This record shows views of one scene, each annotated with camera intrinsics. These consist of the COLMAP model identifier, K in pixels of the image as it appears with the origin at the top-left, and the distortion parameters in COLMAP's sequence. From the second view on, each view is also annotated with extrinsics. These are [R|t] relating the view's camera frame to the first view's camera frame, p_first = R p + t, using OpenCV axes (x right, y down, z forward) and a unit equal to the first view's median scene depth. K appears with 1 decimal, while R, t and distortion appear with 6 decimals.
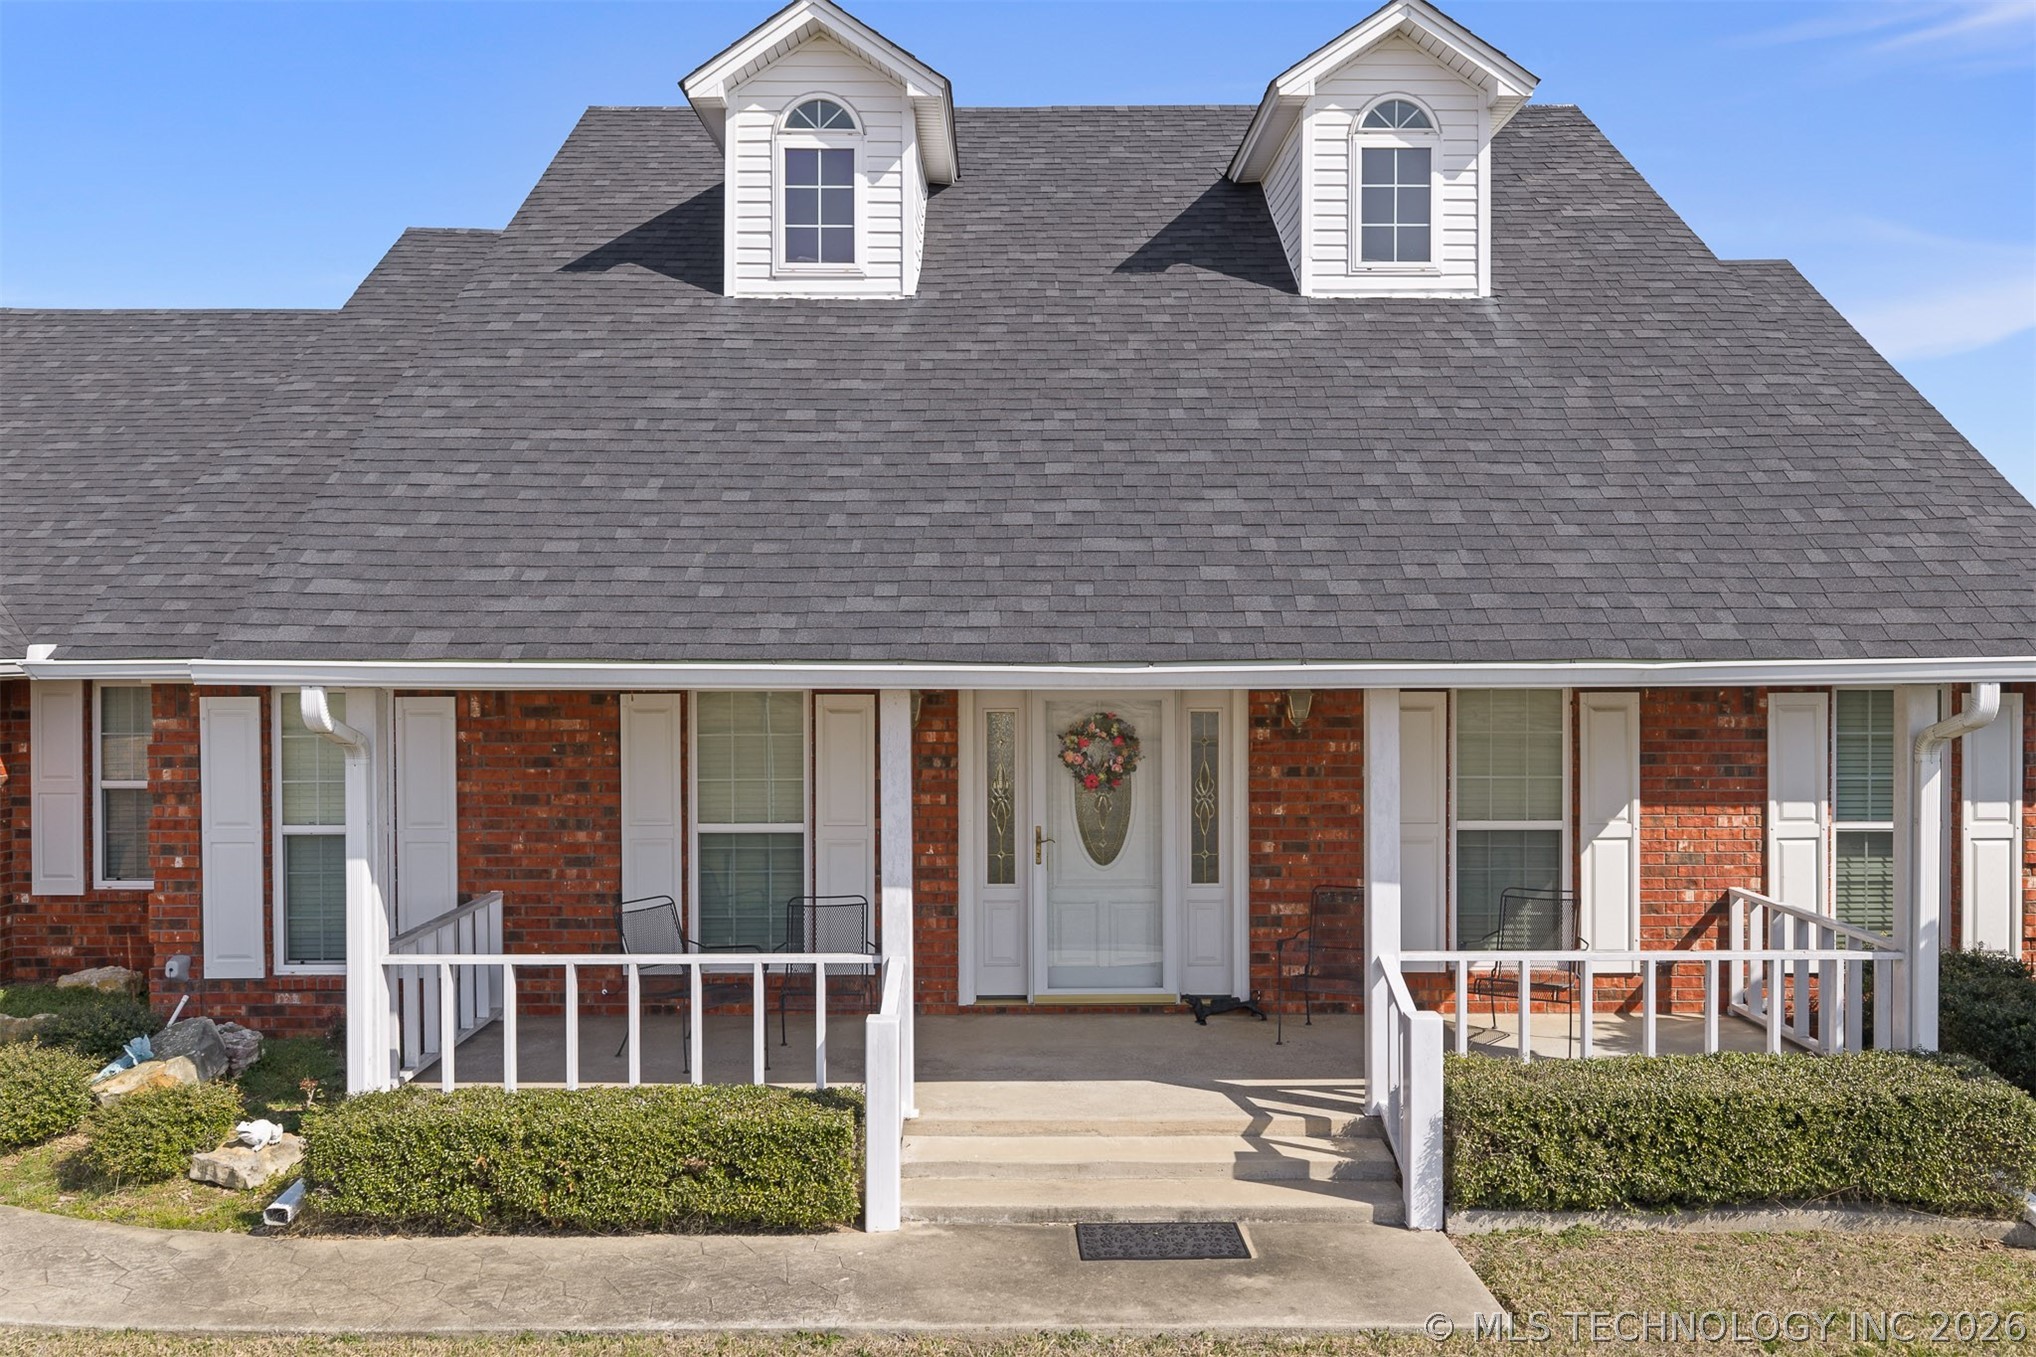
lens RADIAL K [[1743.3, 0, 1019.3], [0, 1743.3, 653.2], [0, 0, 1]] dist [0.025901, -0.004607]
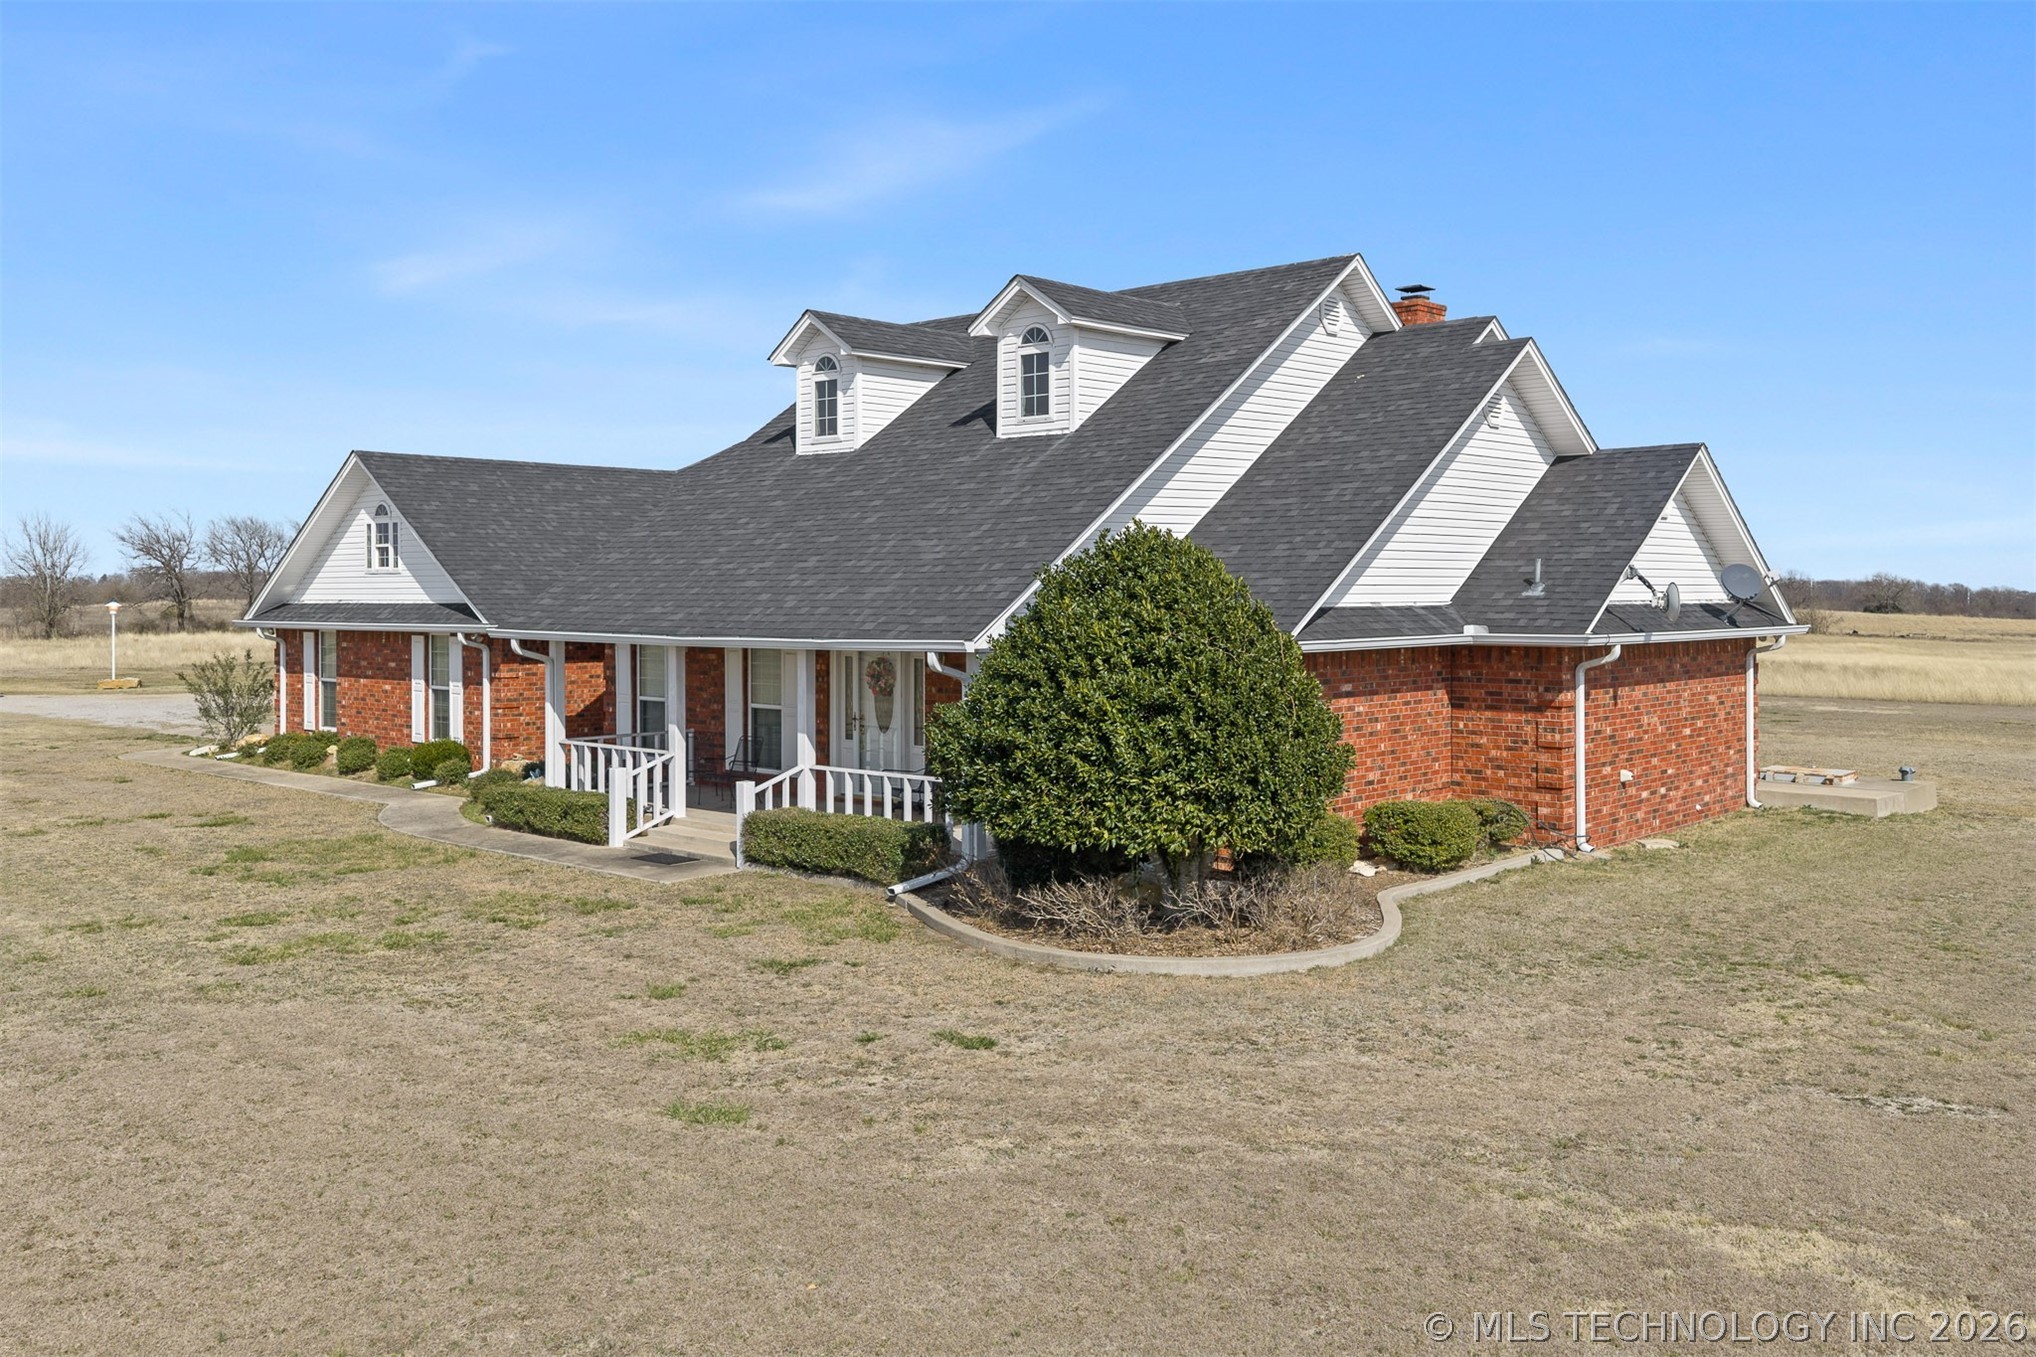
lens RADIAL K [[1745.5, 0, 1016.7], [0, 1745.5, 586.8], [0, 0, 1]] dist [0.001611, -0.000991]
pose [[0.728464, -0.000995, -0.685083, 1.556761], [-0.003285, 0.999982, -0.004945, -0.038798], [0.685076, 0.005853, 0.728448, -0.365042]]
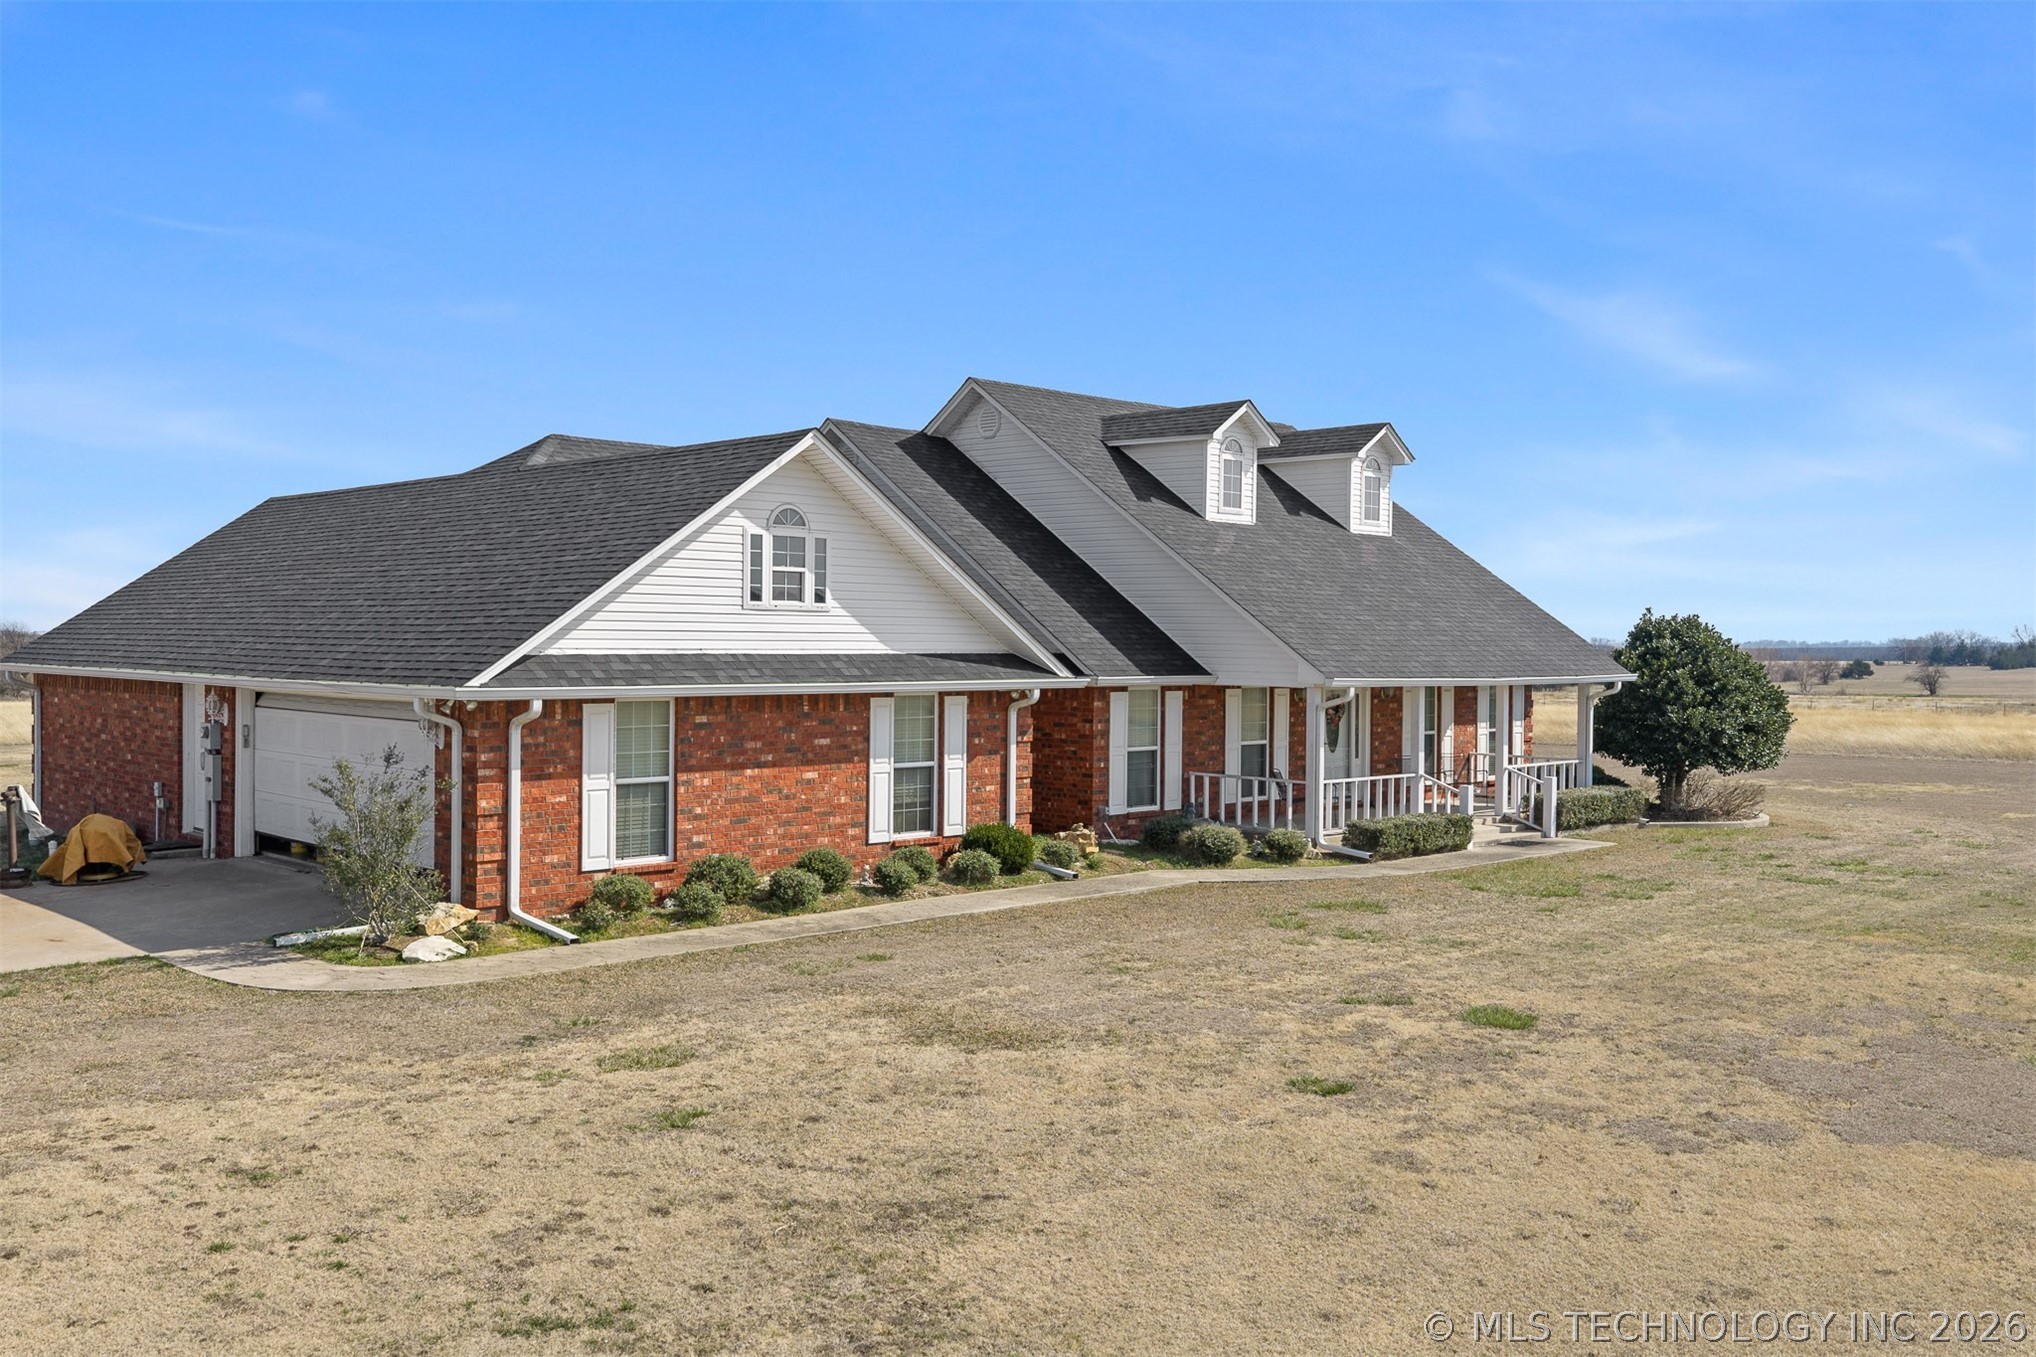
lens RADIAL K [[1743.3, 0, 1019.3], [0, 1743.3, 653.2], [0, 0, 1]] dist [0.025901, -0.004607]
pose [[0.725277, 0.003262, 0.688449, -2.107419], [-0.005109, 0.999987, 0.000644, -0.026810], [-0.688438, -0.003984, 0.725285, -0.569717]]
